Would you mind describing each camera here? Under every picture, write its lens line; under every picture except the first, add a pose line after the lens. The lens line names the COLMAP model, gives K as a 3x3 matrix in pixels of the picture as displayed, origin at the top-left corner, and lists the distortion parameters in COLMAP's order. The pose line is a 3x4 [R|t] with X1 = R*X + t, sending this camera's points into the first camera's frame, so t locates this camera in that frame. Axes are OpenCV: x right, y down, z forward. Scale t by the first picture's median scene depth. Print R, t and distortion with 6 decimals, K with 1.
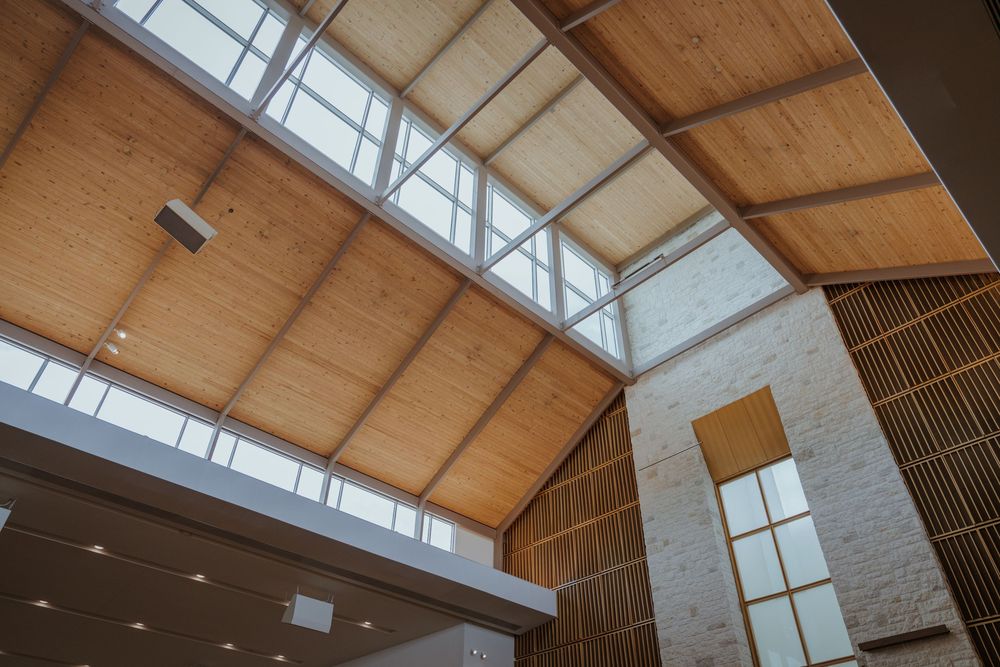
lens RADIAL K [[678.1, 0, 505.8], [0, 678.1, 337.7], [0, 0, 1]] dist [-0.006752, 0.005273]
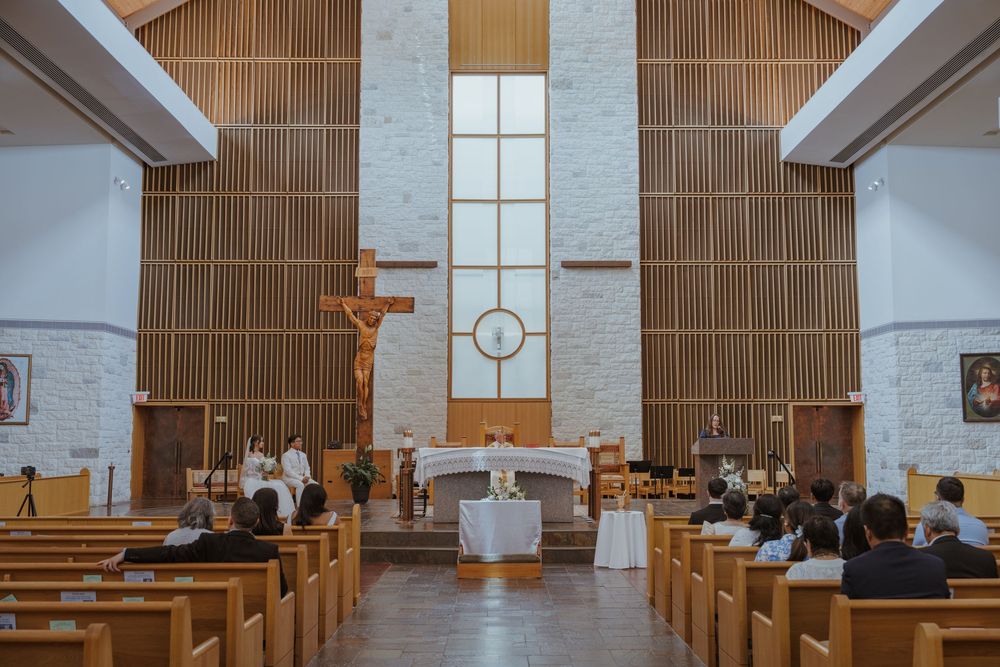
lens RADIAL K [[1031.4, 0, 496.2], [0, 1031.4, 339.3], [0, 0, 1]] dist [0.008670, 0.000000]
pose [[0.696276, 0.069045, 0.714445, -0.691005], [-0.465515, 0.801077, 0.376259, -0.051283], [-0.546347, -0.594566, 0.589913, -0.066333]]
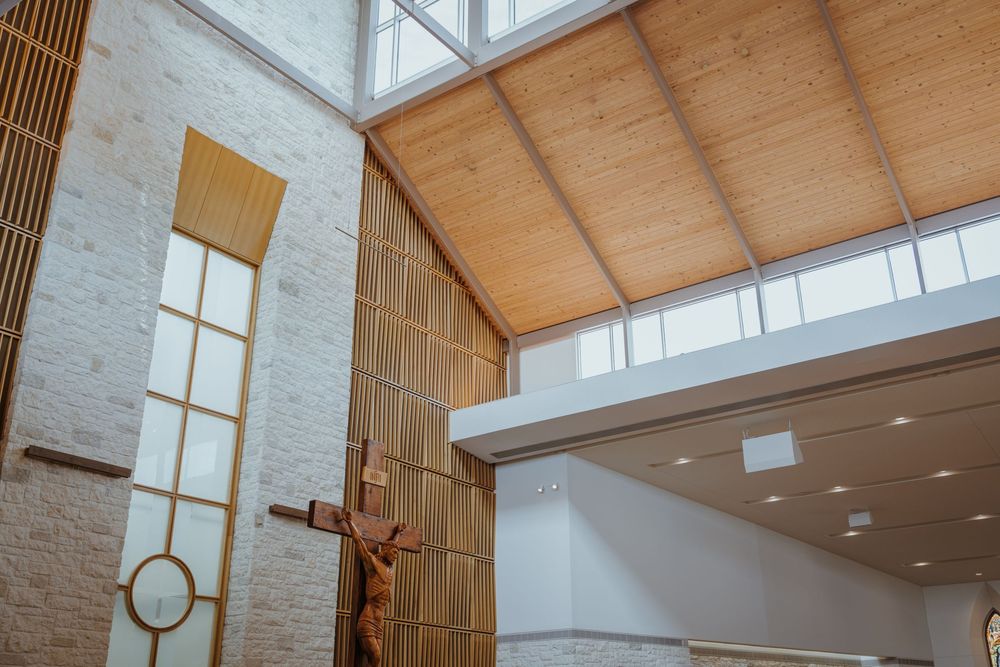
lens RADIAL K [[976.4, 0, 502.1], [0, 976.4, 338.3], [0, 0, 1]] dist [0.010329, 0.000000]
pose [[-0.163876, 0.384155, 0.908609, -0.651360], [-0.638245, 0.661017, -0.394588, 0.518437], [-0.752189, -0.644579, 0.136860, 0.611695]]
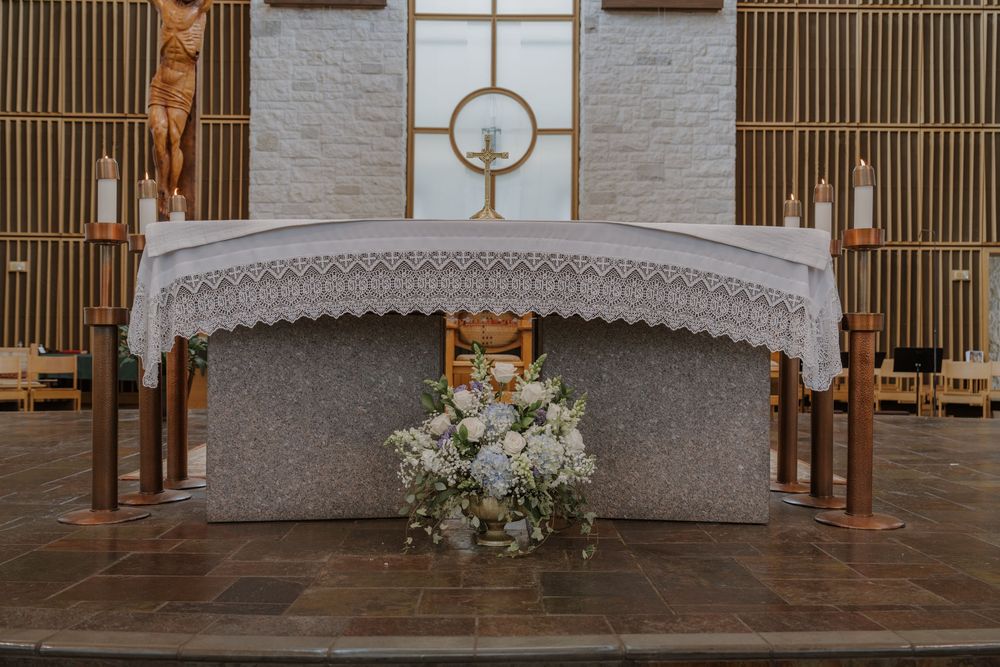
lens RADIAL K [[984.8, 0, 499.3], [0, 984.8, 337.1], [0, 0, 1]] dist [0.009488, 0.000000]
pose [[0.692019, 0.009991, 0.721810, -0.217440], [-0.475618, 0.758503, 0.445490, 0.264545], [-0.543044, -0.651593, 0.529650, 0.256242]]
